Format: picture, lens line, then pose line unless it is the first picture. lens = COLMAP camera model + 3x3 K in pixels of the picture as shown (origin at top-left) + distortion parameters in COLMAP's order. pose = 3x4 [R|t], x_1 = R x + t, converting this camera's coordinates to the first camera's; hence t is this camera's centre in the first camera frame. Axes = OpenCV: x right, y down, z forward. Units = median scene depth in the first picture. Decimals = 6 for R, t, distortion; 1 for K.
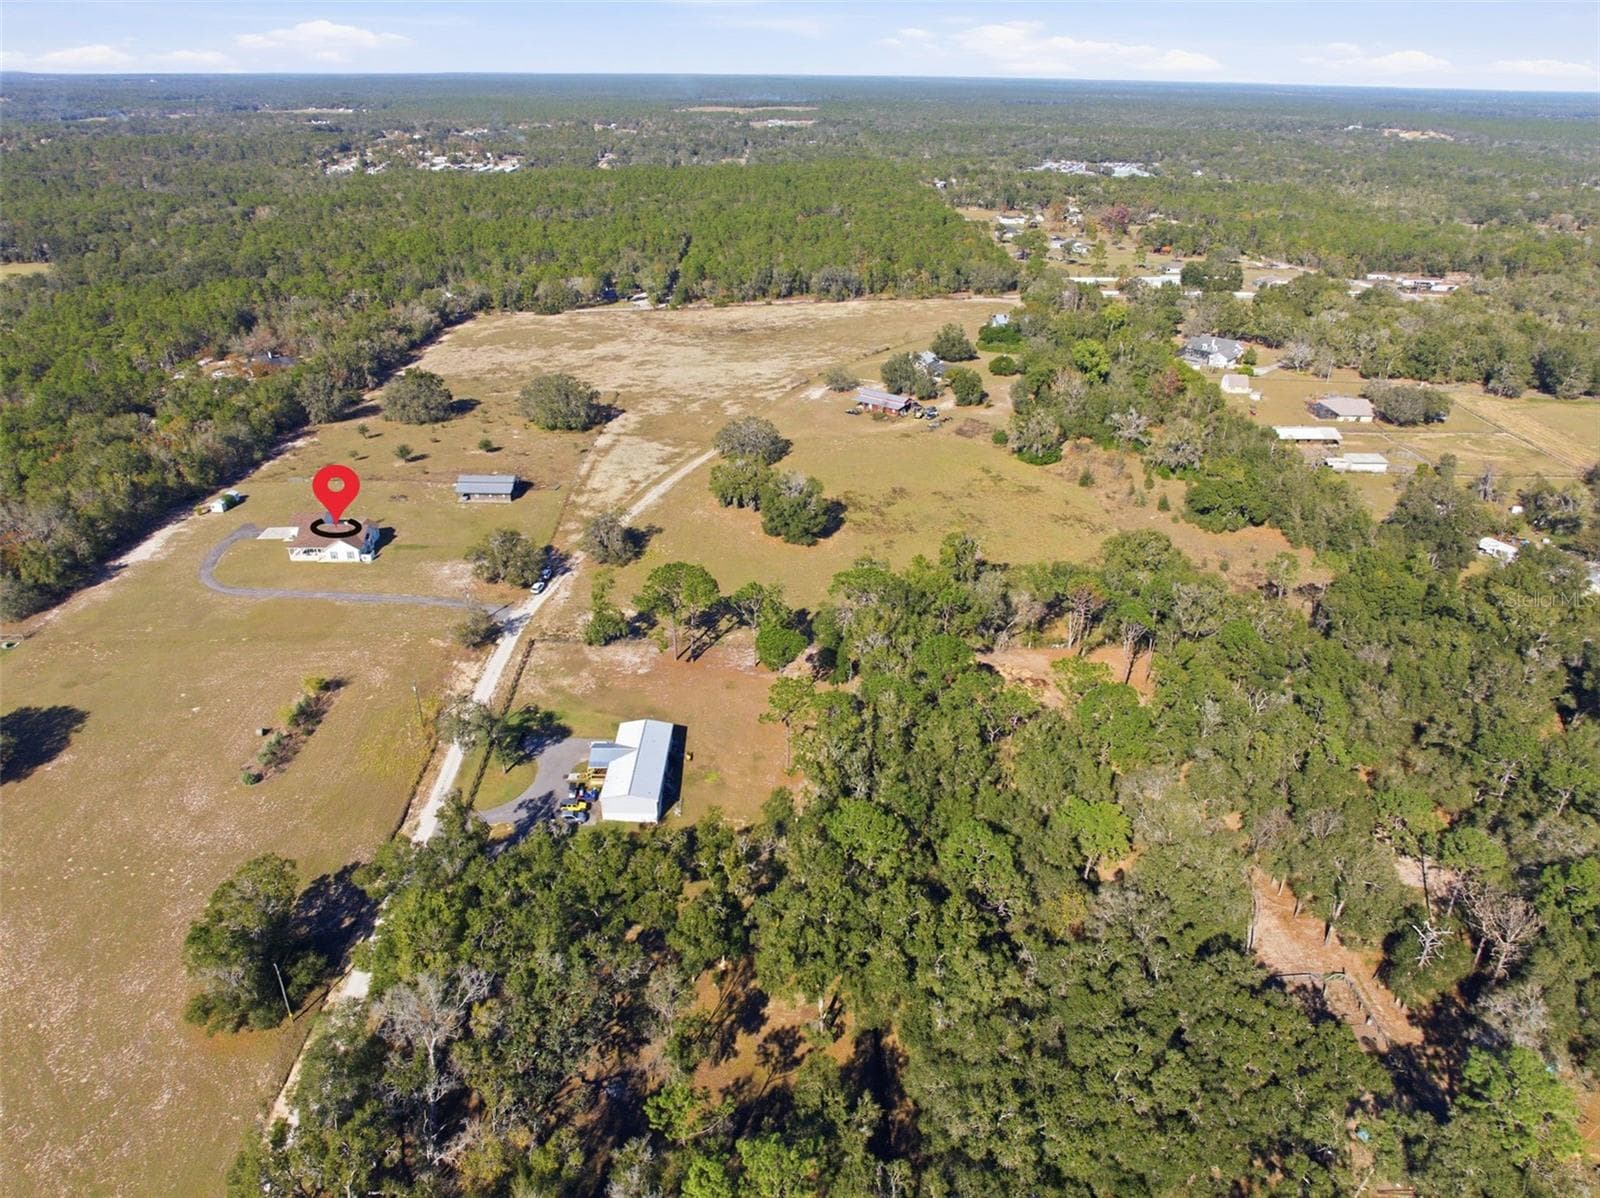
lens RADIAL K [[1123.5, 0, 795.0], [0, 1123.5, 602.6], [0, 0, 1]] dist [-0.040075, 0.001249]
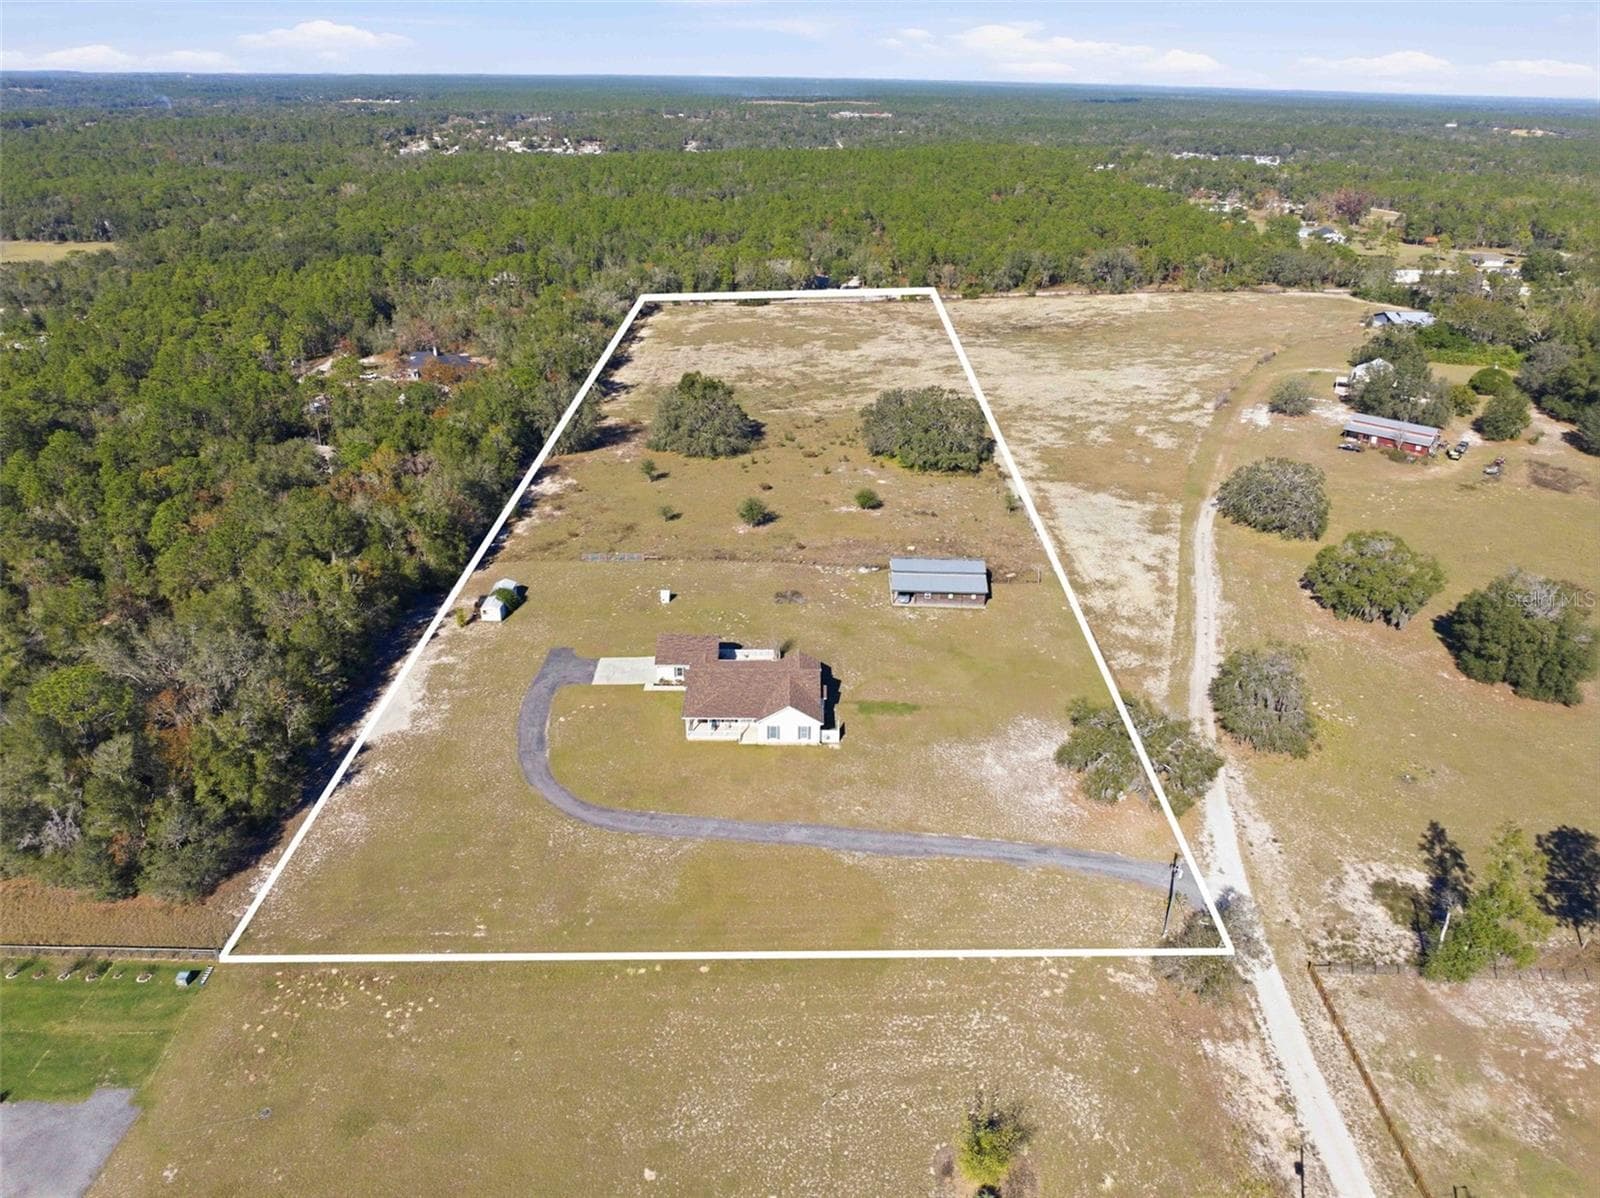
lens RADIAL K [[1127.1, 0, 797.4], [0, 1127.1, 593.7], [0, 0, 1]] dist [-0.037451, -0.006724]
pose [[0.999815, 0.011850, -0.015133, -0.191790], [-0.012011, 0.999872, -0.010583, -0.049817], [0.015006, 0.010763, 0.999829, 0.227202]]
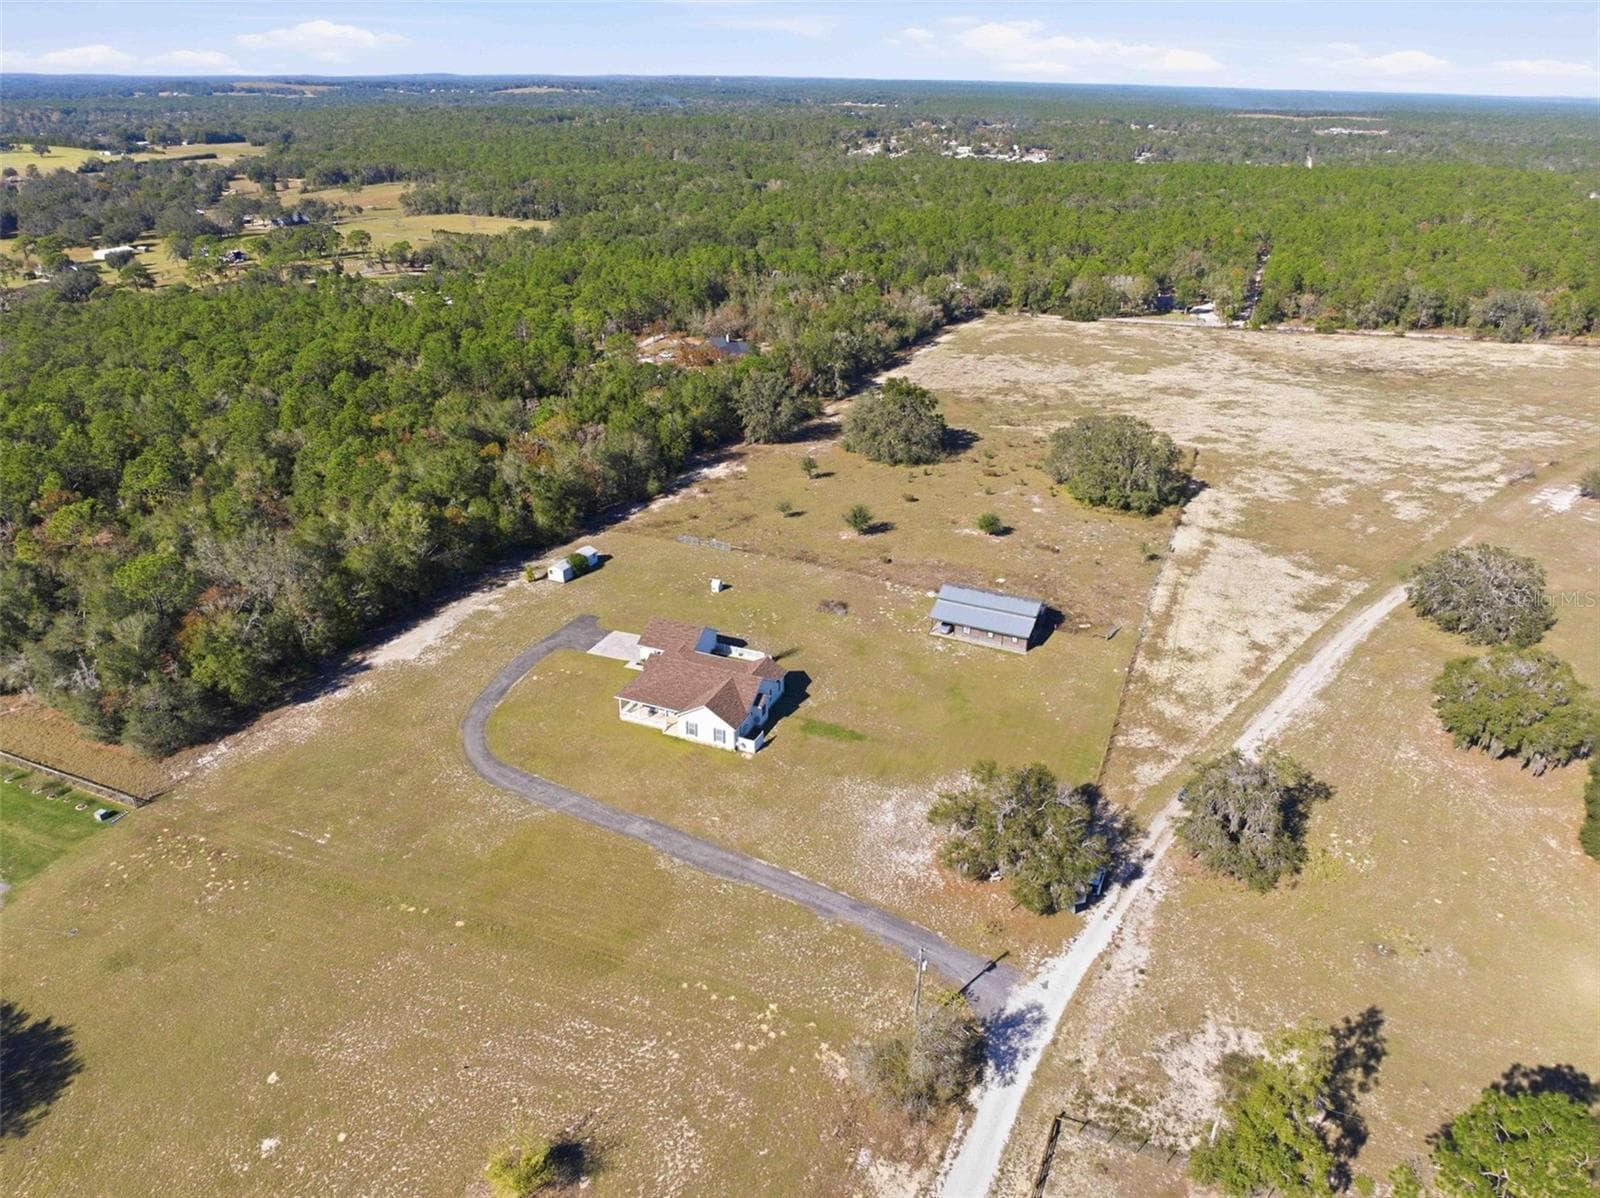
lens RADIAL K [[1127.1, 0, 797.4], [0, 1127.1, 593.7], [0, 0, 1]] dist [-0.037451, -0.006724]
pose [[0.911902, 0.174238, -0.371585, -0.087914], [-0.180236, 0.983443, 0.018825, -0.060391], [0.368713, 0.049806, 0.928208, 0.253700]]
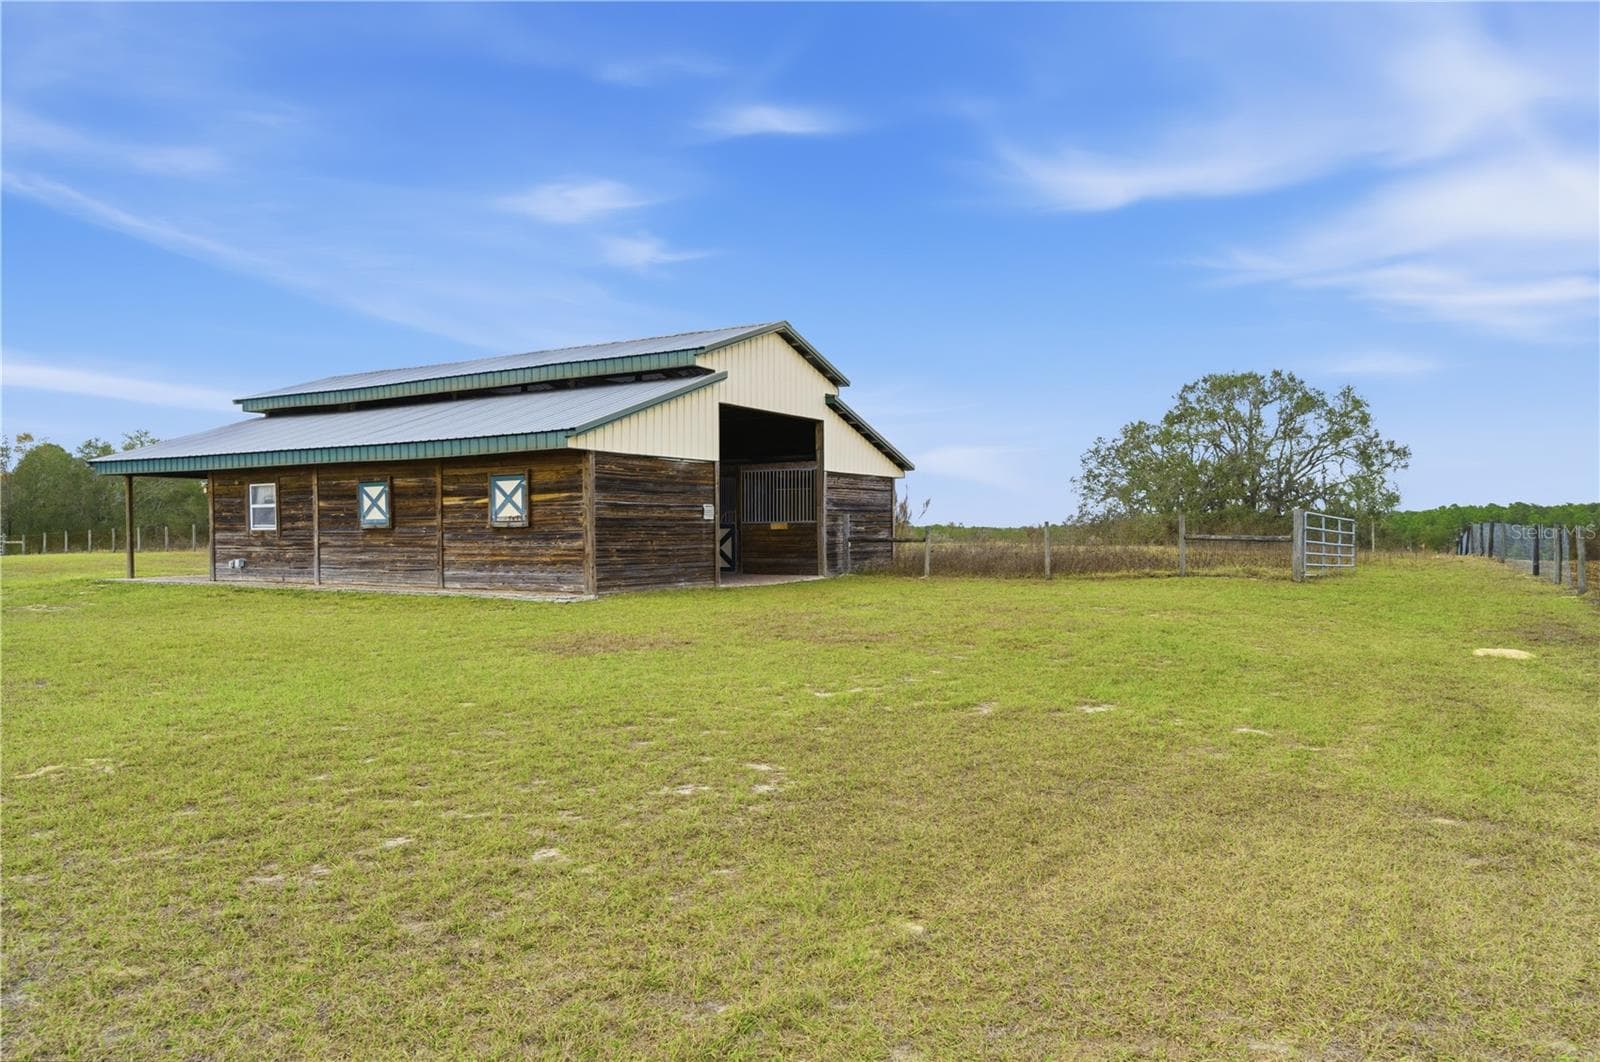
lens RADIAL K [[1063.2, 0, 799.2], [0, 1063.2, 538.0], [0, 0, 1]] dist [-0.002980, -0.002197]
pose [[0.863645, -0.010852, -0.503983, -0.119619], [-0.206856, 0.904088, -0.373945, -0.041024], [0.459703, 0.427207, 0.778567, 0.535792]]
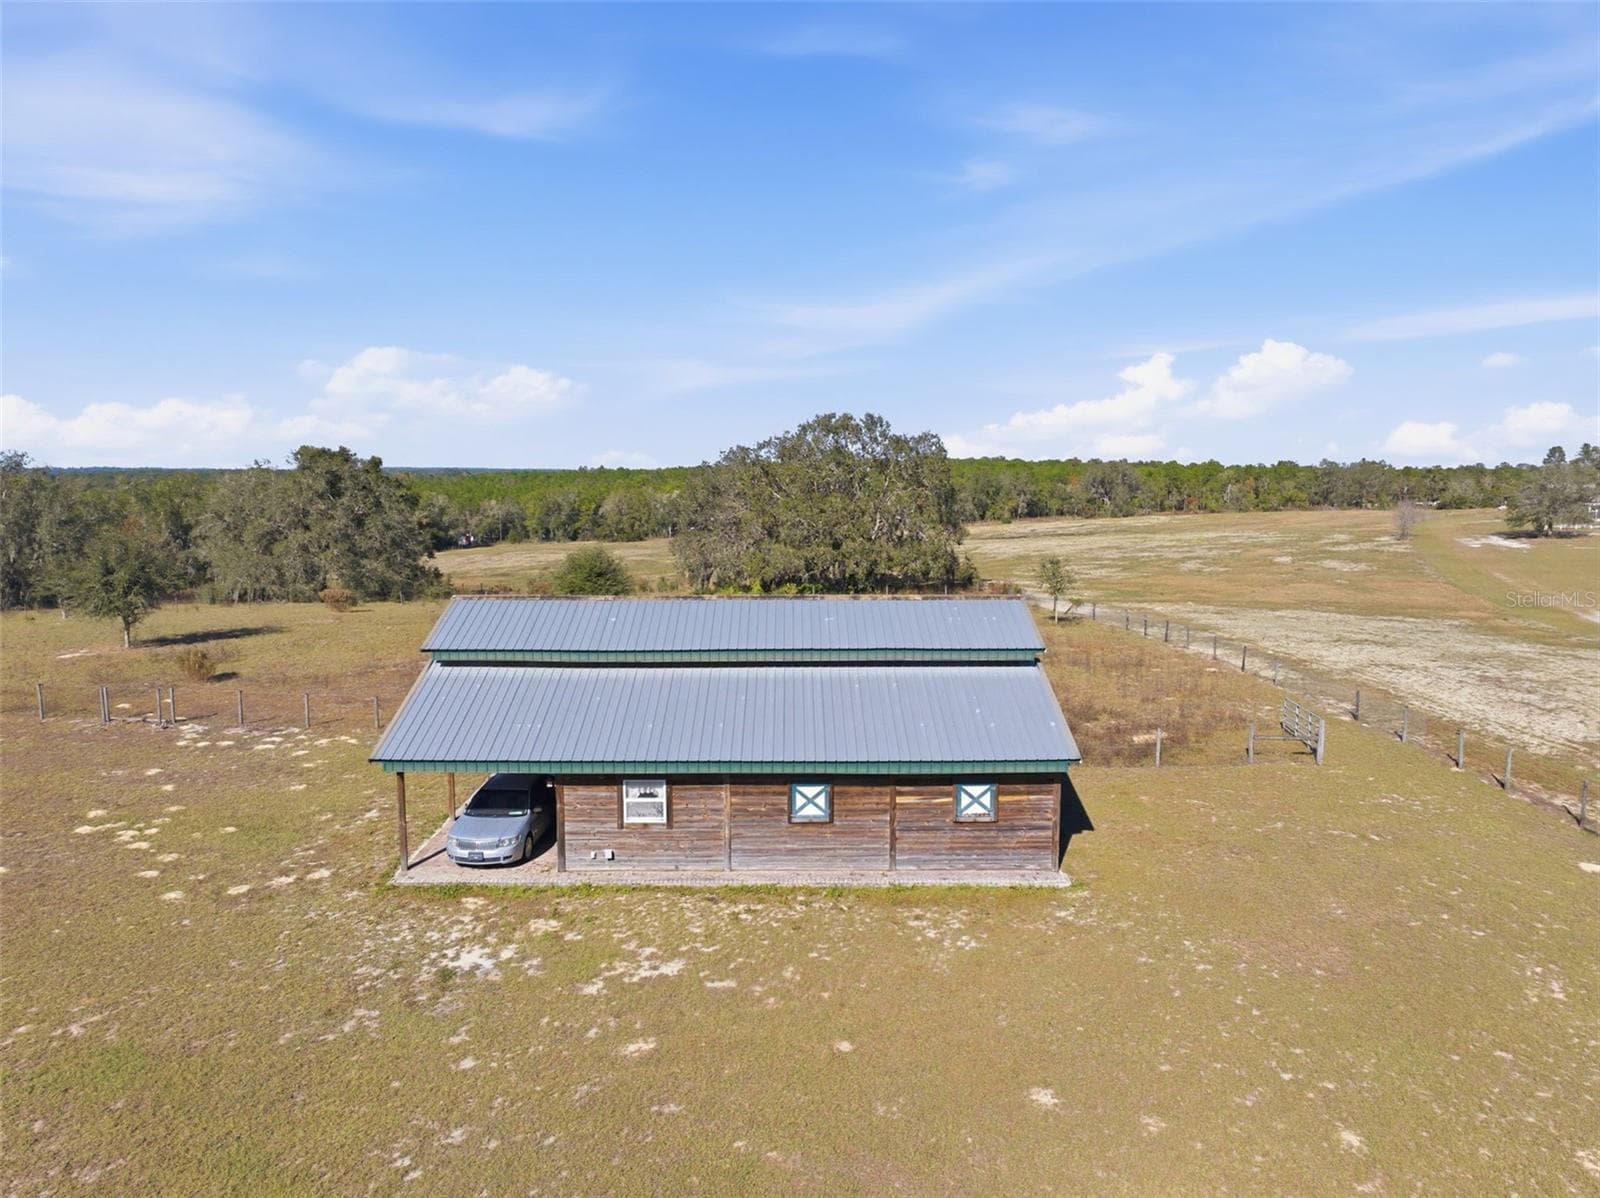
lens RADIAL K [[1127.1, 0, 797.4], [0, 1127.1, 593.7], [0, 0, 1]] dist [-0.037451, -0.006724]
pose [[0.999831, -0.013036, 0.012940, -0.152850], [0.016586, 0.943444, -0.331116, -0.046024], [-0.007892, 0.331274, 0.943501, 0.511995]]
